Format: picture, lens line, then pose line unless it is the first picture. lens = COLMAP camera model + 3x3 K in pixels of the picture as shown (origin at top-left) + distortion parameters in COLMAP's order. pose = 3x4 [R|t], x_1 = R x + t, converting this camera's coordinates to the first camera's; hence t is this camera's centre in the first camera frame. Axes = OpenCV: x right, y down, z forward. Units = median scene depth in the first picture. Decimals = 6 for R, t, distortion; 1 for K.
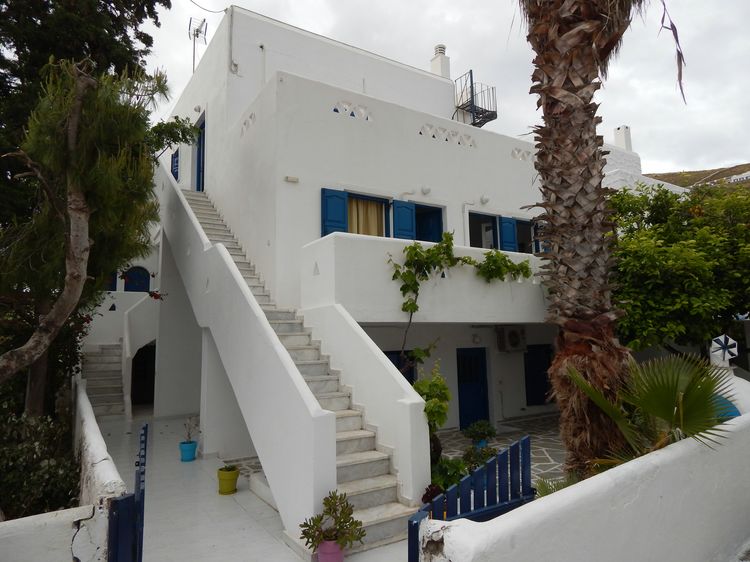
lens RADIAL K [[497.4, 0, 378.9], [0, 497.4, 280.3], [0, 0, 1]] dist [-0.010209, -0.002644]
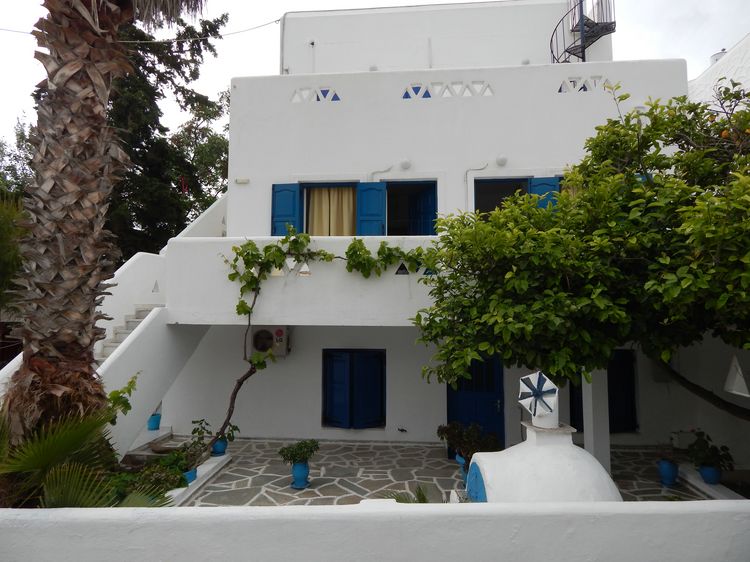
lens RADIAL K [[497.4, 0, 378.9], [0, 497.4, 280.3], [0, 0, 1]] dist [-0.010209, -0.002644]
pose [[0.792696, -0.015061, -0.609431, 0.649373], [0.051141, 0.997814, 0.041861, -0.021678], [0.607468, -0.064350, 0.791733, 0.313136]]
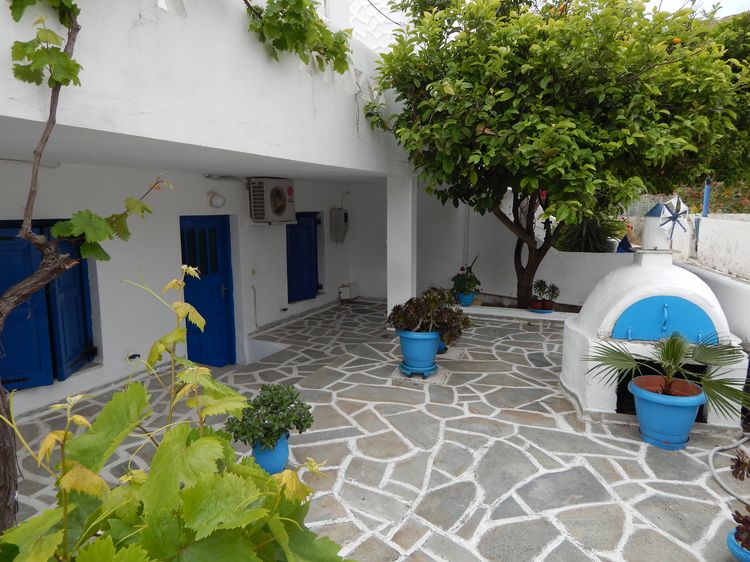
lens RADIAL K [[497.4, 0, 378.9], [0, 497.4, 280.3], [0, 0, 1]] dist [-0.010209, -0.002644]
pose [[0.836475, -0.060438, 0.544662, 0.046583], [-0.081382, 0.969179, 0.232529, 0.070314], [-0.541929, -0.238830, 0.805775, 0.494324]]
